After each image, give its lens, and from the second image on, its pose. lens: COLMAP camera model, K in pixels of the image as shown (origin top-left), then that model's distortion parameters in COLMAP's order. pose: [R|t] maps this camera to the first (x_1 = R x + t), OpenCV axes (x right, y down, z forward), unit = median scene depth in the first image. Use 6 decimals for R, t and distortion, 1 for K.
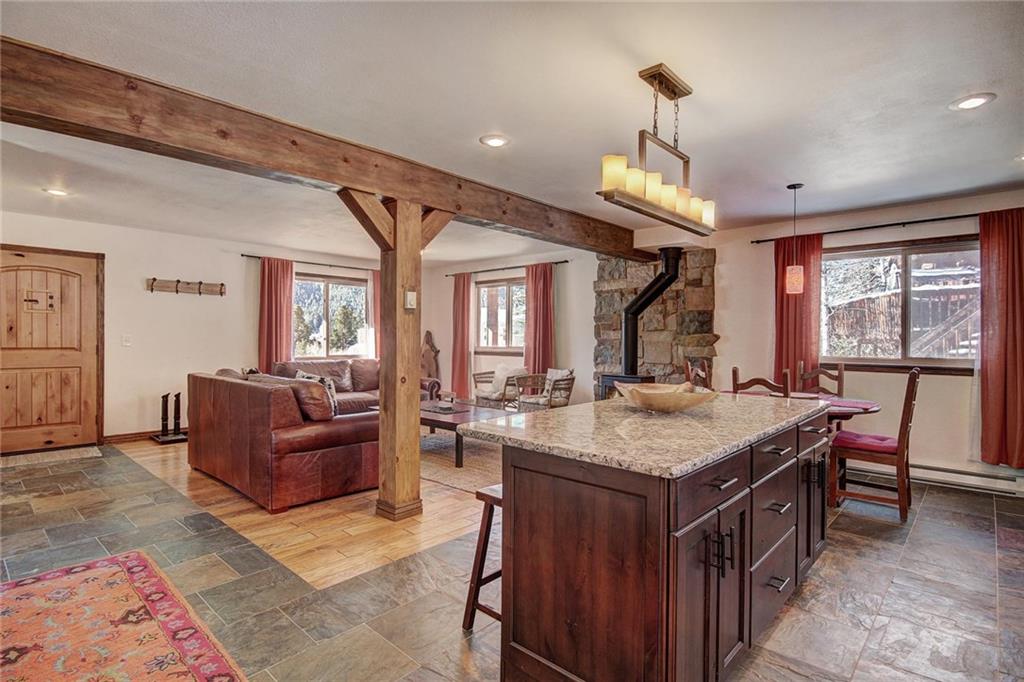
lens RADIAL K [[495.8, 0, 506.7], [0, 495.8, 339.9], [0, 0, 1]] dist [0.002359, 0.000502]
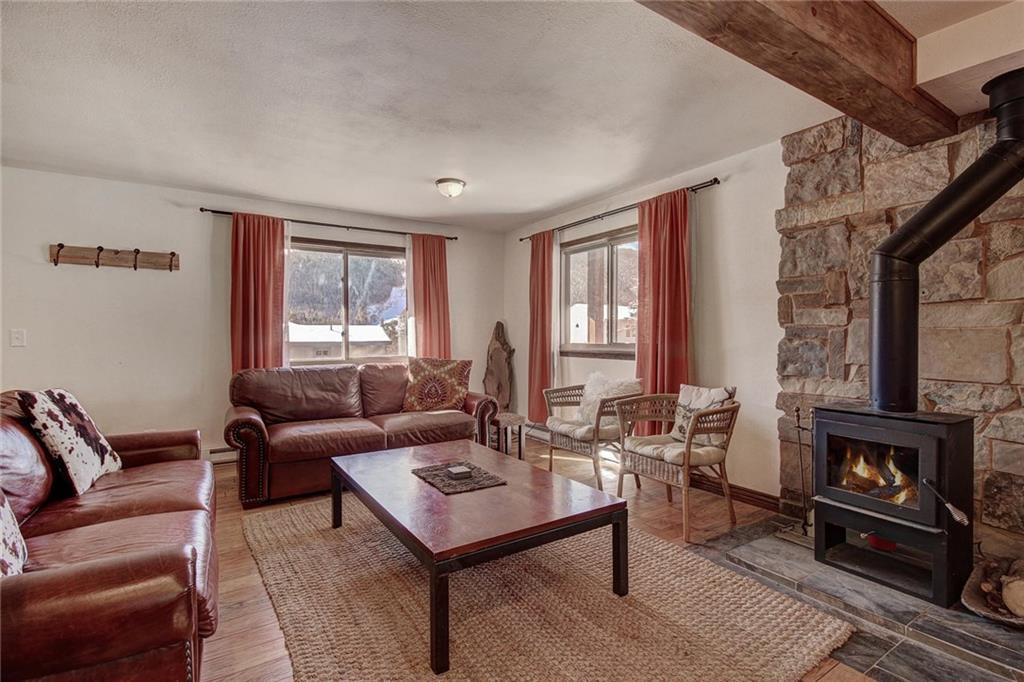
lens RADIAL K [[496.8, 0, 512.0], [0, 496.8, 341.0], [0, 0, 1]] dist [0.004580, -0.000424]
pose [[0.972391, -0.007602, -0.233234, 0.034737], [0.009117, 0.999944, 0.005419, 0.007836], [0.233180, -0.007396, 0.972405, 0.477013]]
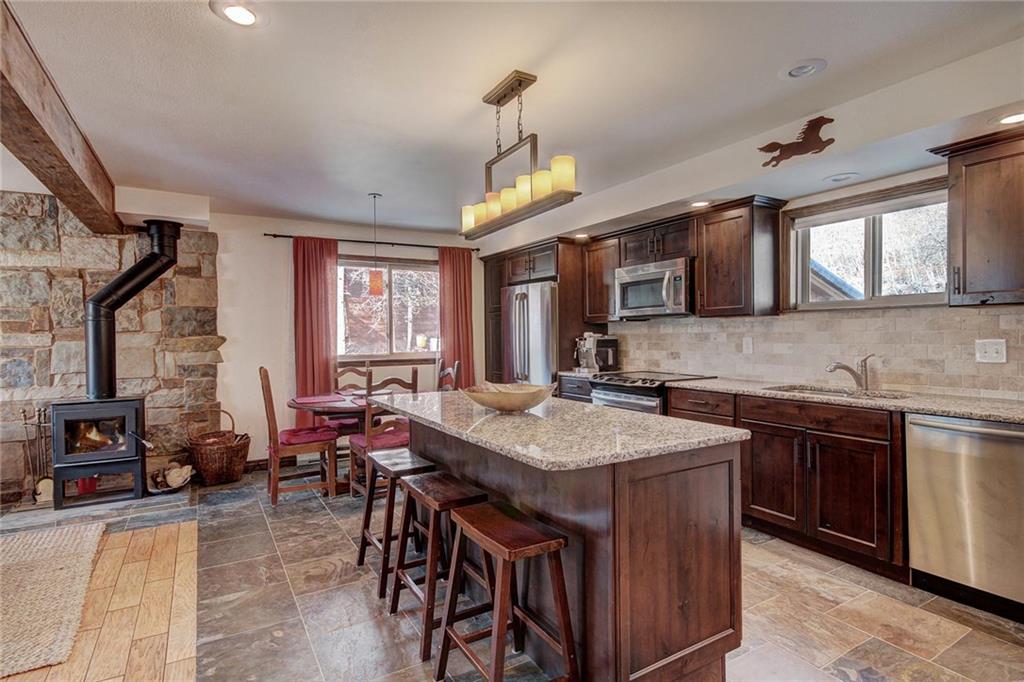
lens RADIAL K [[519.4, 0, 513.0], [0, 519.4, 345.3], [0, 0, 1]] dist [0.024633, -0.019182]
pose [[0.288693, -0.032030, 0.956886, -0.243277], [0.023292, 0.999379, 0.026426, -0.006527], [-0.957138, 0.014659, 0.289260, 0.235298]]
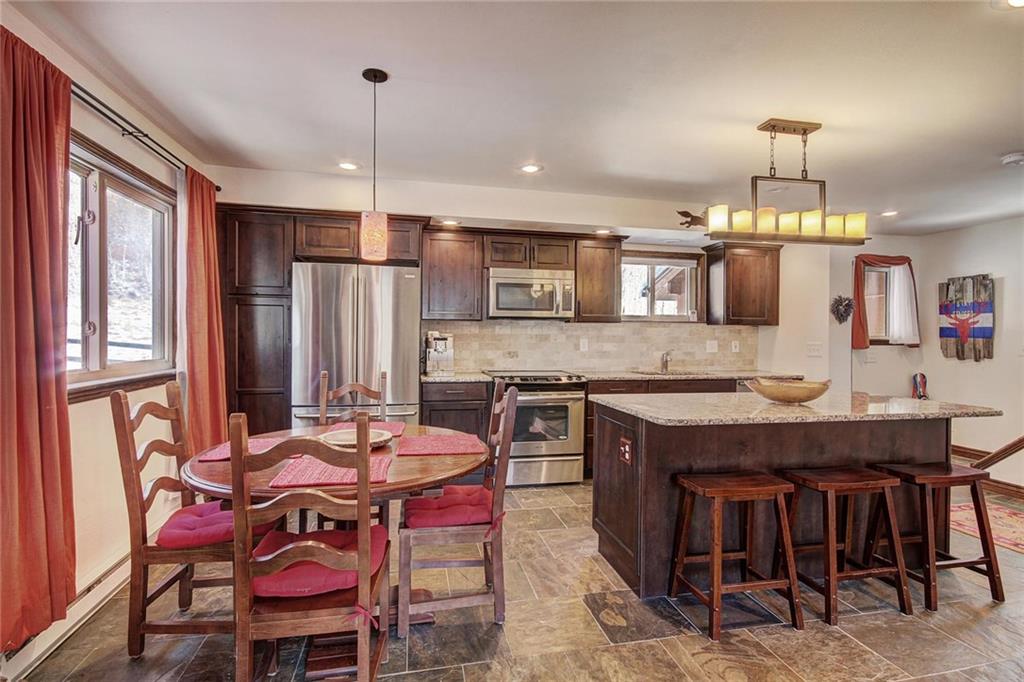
lens RADIAL K [[496.8, 0, 512.0], [0, 496.8, 341.0], [0, 0, 1]] dist [0.004580, -0.000424]
pose [[-0.810238, -0.024010, 0.585609, 0.088106], [-0.011595, 0.999622, 0.024941, -0.007556], [-0.585986, 0.013418, -0.810210, 0.874363]]
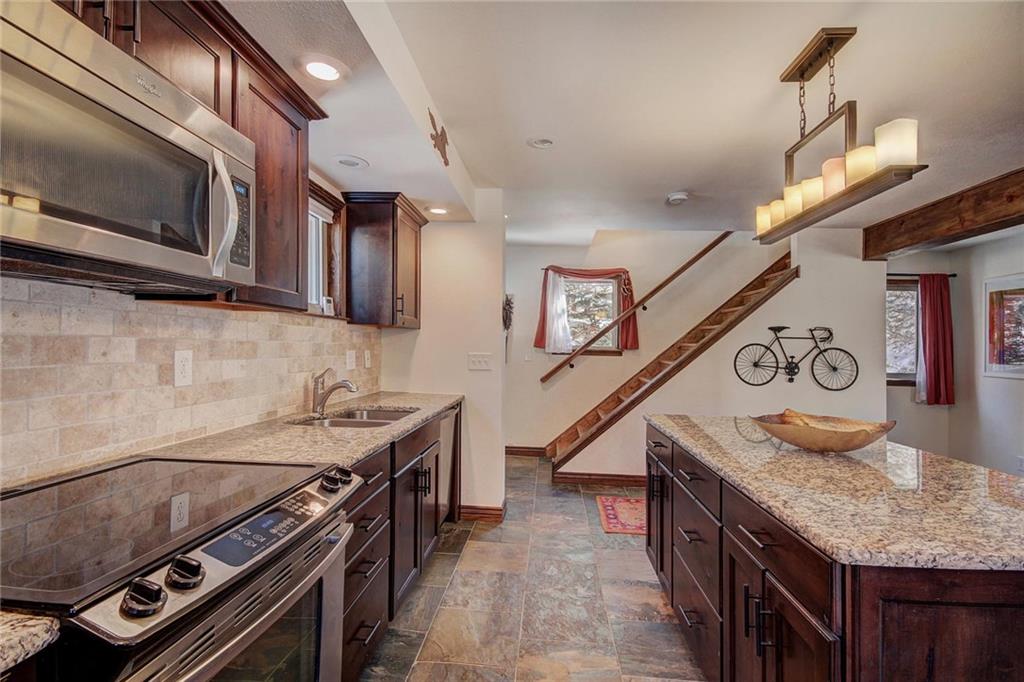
lens RADIAL K [[488.7, 0, 512.0], [0, 488.7, 341.0], [0, 0, 1]] dist [0.001066, 0.000202]
pose [[-0.784117, -0.037267, -0.619494, 0.497546], [-0.041116, 0.999122, -0.008062, -0.003001], [0.619250, 0.019149, -0.784960, 0.482050]]
